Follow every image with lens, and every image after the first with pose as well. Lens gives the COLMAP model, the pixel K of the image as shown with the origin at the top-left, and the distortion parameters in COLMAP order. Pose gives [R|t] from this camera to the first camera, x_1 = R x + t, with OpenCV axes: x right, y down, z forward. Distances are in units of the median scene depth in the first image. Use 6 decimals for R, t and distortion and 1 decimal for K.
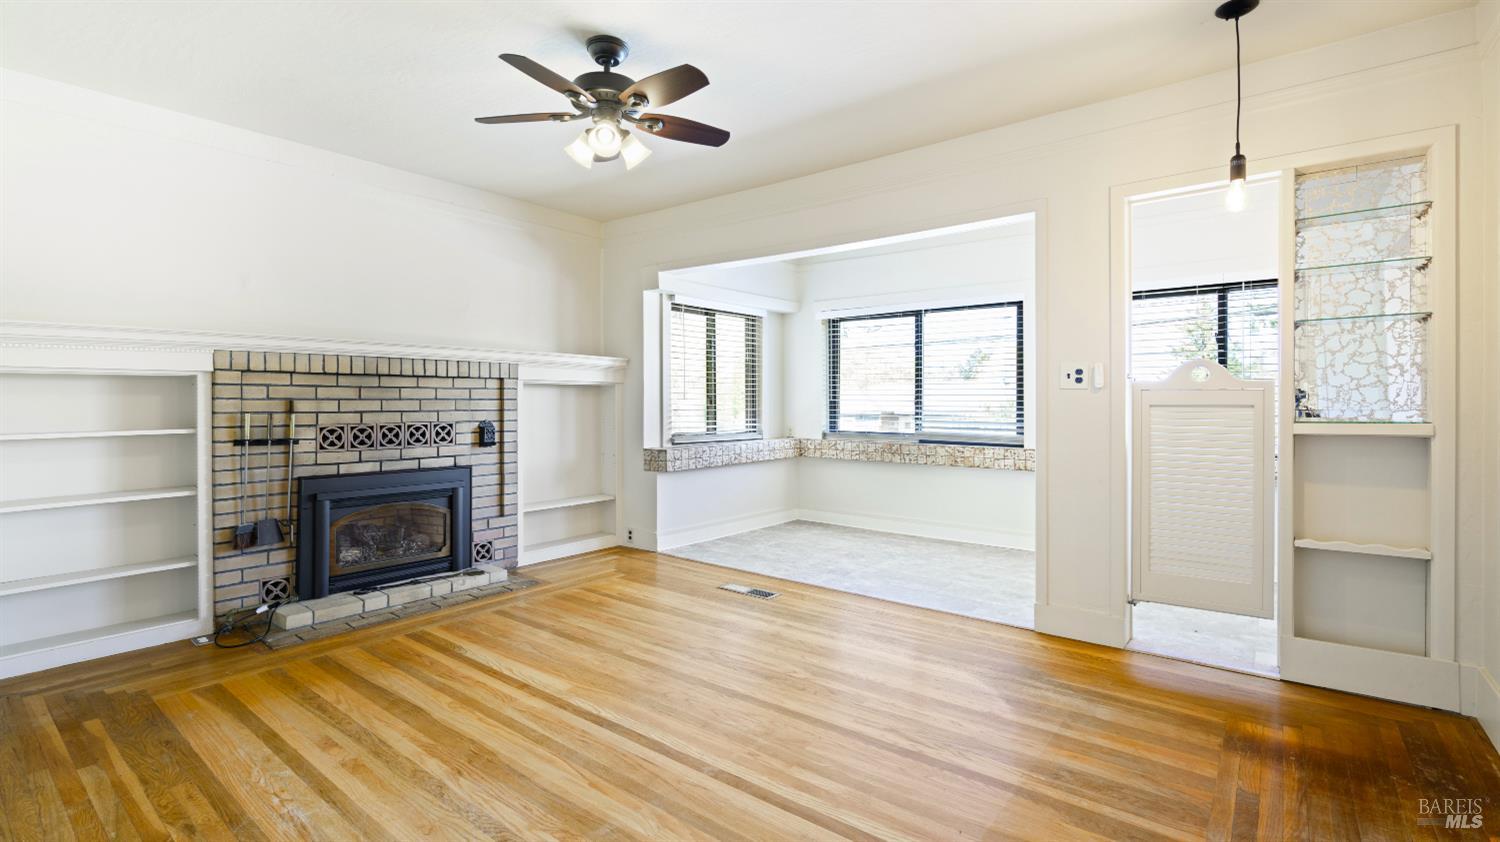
lens RADIAL K [[674.8, 0, 750.2], [0, 674.8, 407.5], [0, 0, 1]] dist [-0.002308, 0.000844]
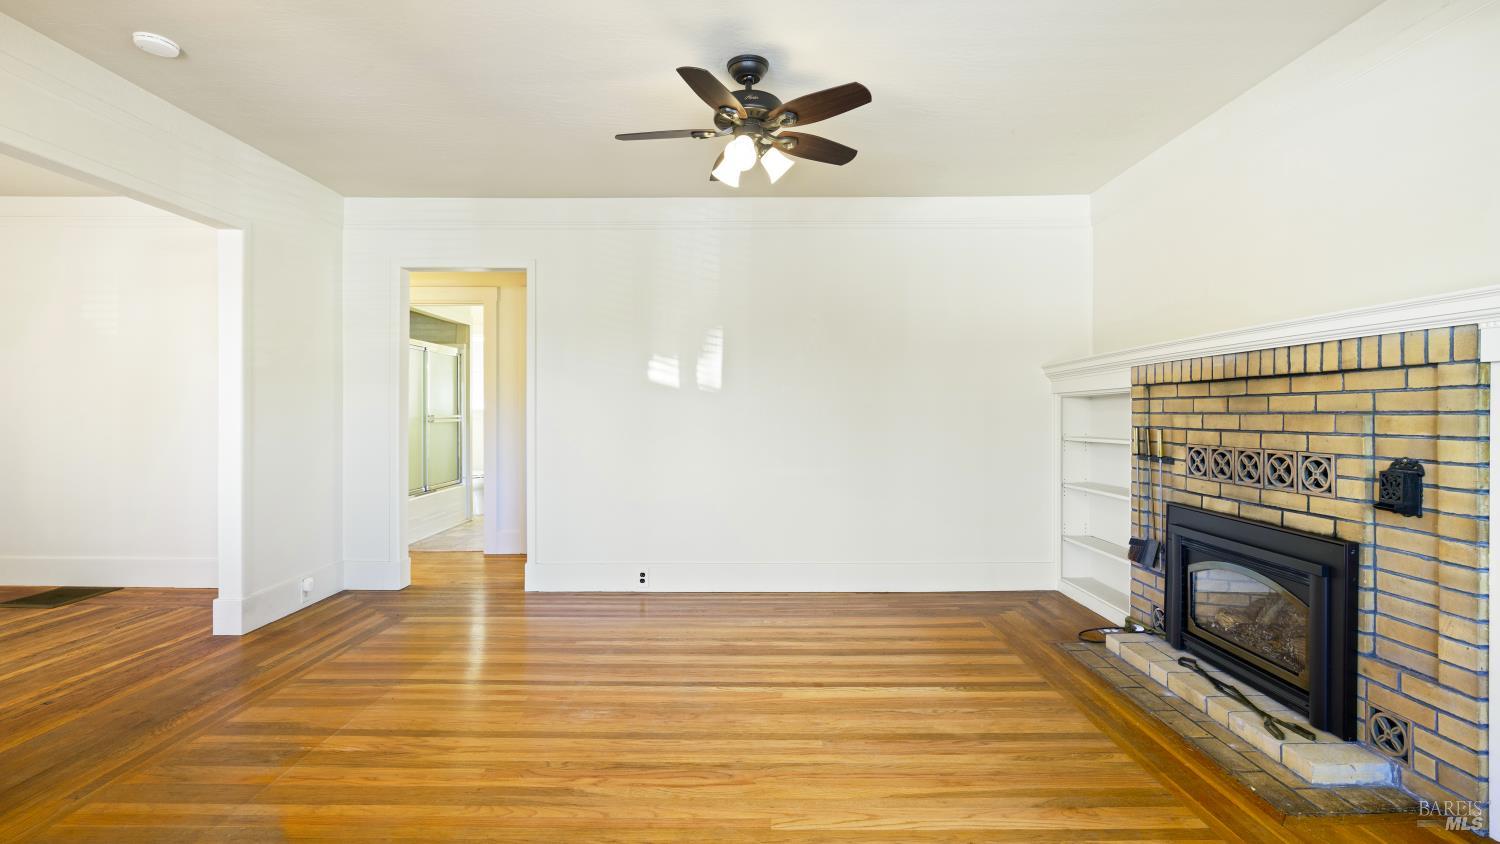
lens RADIAL K [[676.1, 0, 746.1], [0, 676.1, 416.9], [0, 0, 1]] dist [-0.004230, 0.000505]
pose [[-0.786125, 0.002607, -0.618062, 0.313216], [-0.006175, 0.999908, 0.012071, -0.014681], [0.618037, 0.013306, -0.786036, 1.346894]]
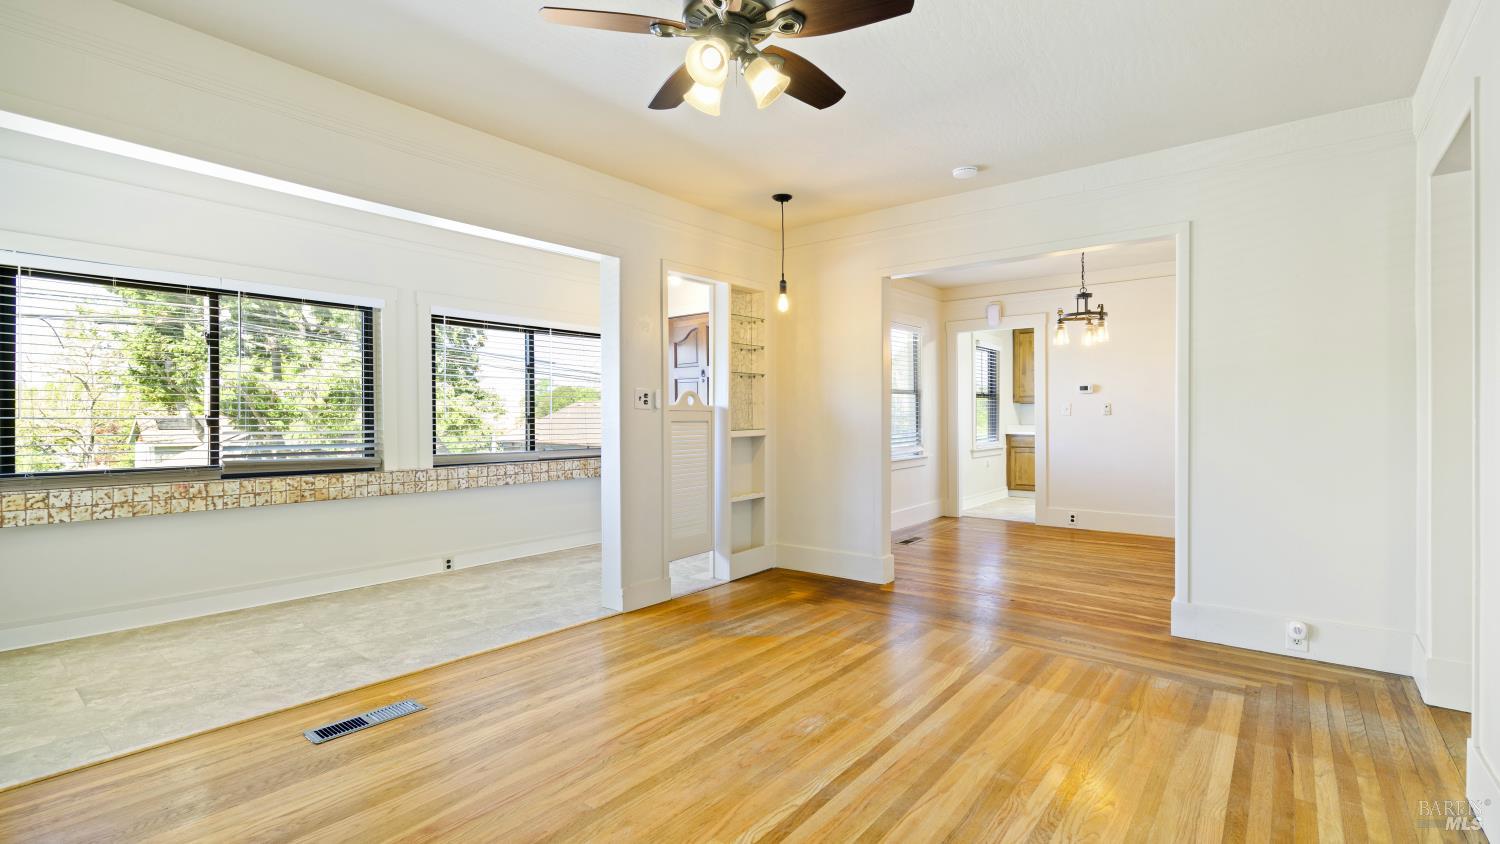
lens RADIAL K [[676.1, 0, 746.1], [0, 676.1, 416.9], [0, 0, 1]] dist [-0.004230, 0.000505]
pose [[0.012502, -0.000024, 0.999922, -0.723036], [0.011932, 0.999929, -0.000125, -0.008972], [-0.999851, 0.011932, 0.012501, 0.730151]]
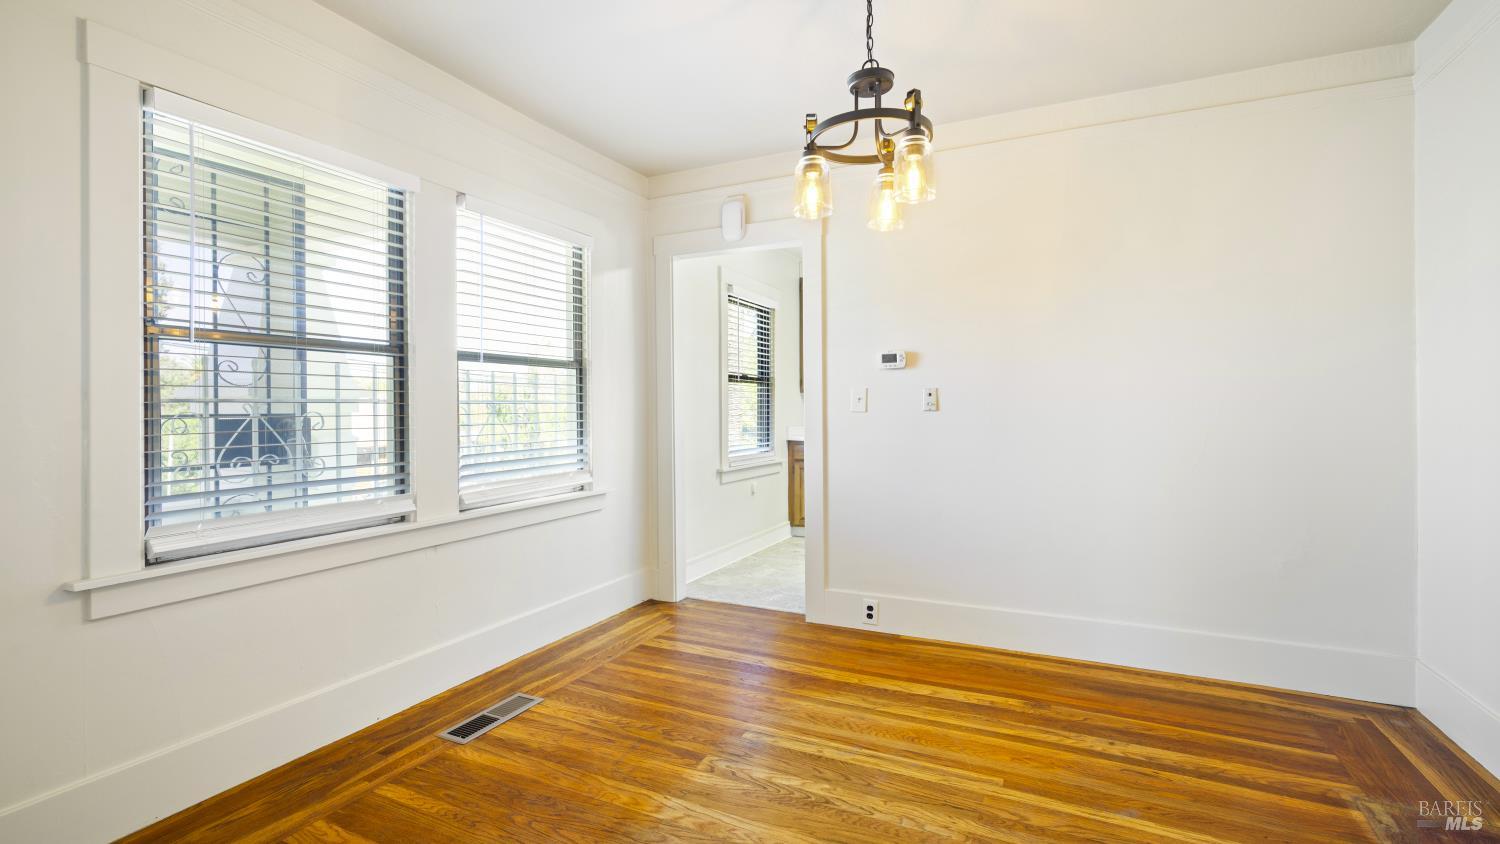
lens RADIAL K [[674.8, 0, 750.2], [0, 674.8, 408.5], [0, 0, 1]] dist [-0.002308, 0.000844]
pose [[-0.215991, 0.006260, 0.976375, 0.273735], [0.011131, 0.999930, -0.003948, -0.004876], [-0.976332, 0.010015, -0.216046, 0.213957]]
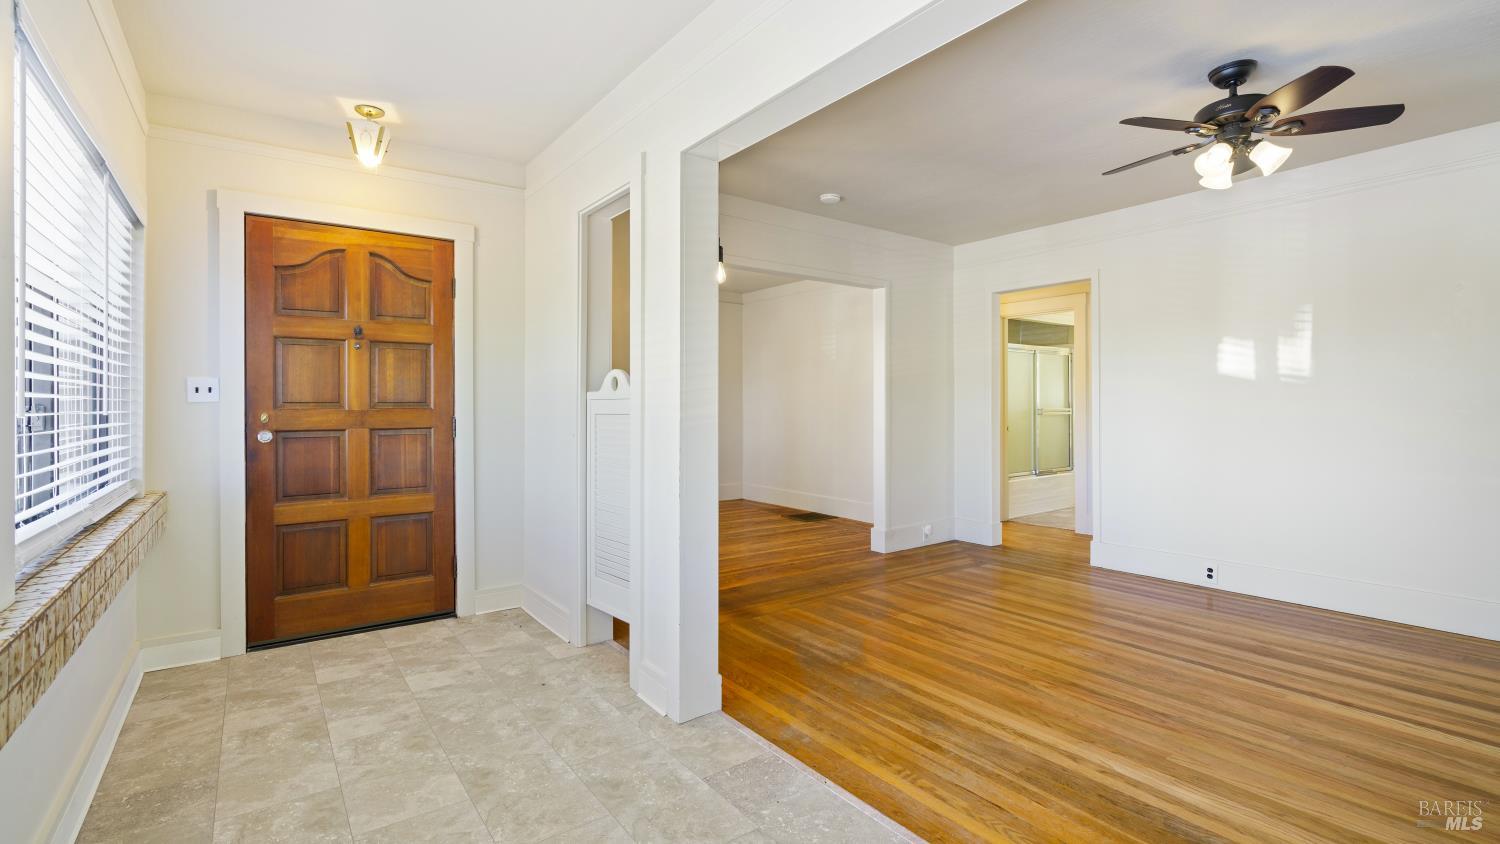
lens RADIAL K [[674.8, 0, 750.2], [0, 674.8, 408.5], [0, 0, 1]] dist [-0.002308, 0.000844]
pose [[-0.965324, 0.003717, 0.261027, 0.179881], [0.006586, 0.999927, 0.010117, -0.019480], [-0.260970, 0.011485, -0.965279, 1.648907]]
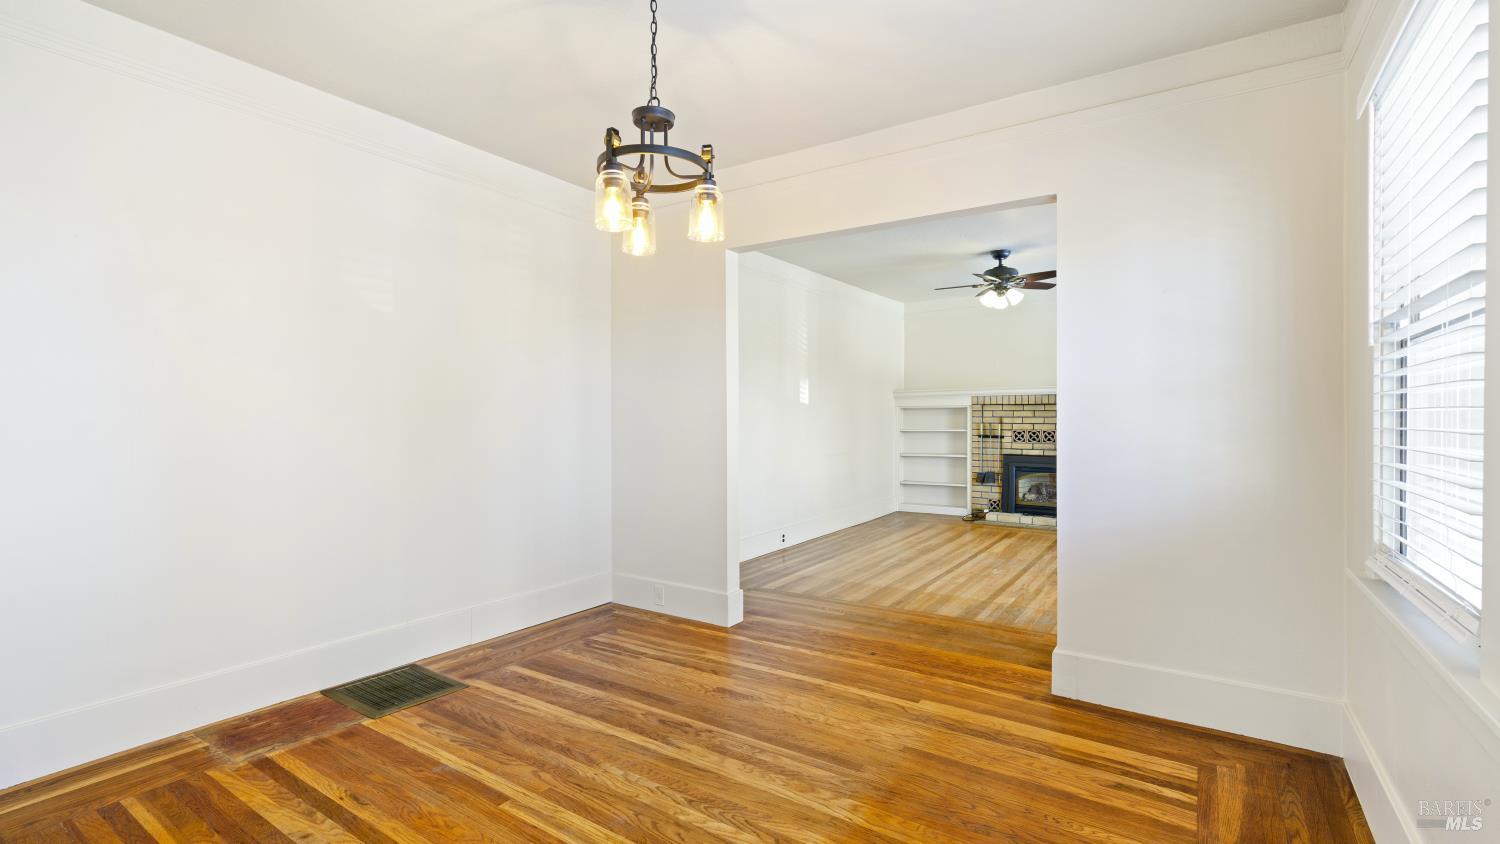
lens RADIAL K [[674.8, 0, 750.2], [0, 674.8, 408.5], [0, 0, 1]] dist [-0.002308, 0.000844]
pose [[0.078509, -0.010766, -0.996855, 1.381533], [-0.007098, 0.999910, -0.011358, -0.009444], [0.996888, 0.007967, 0.078426, 0.038025]]
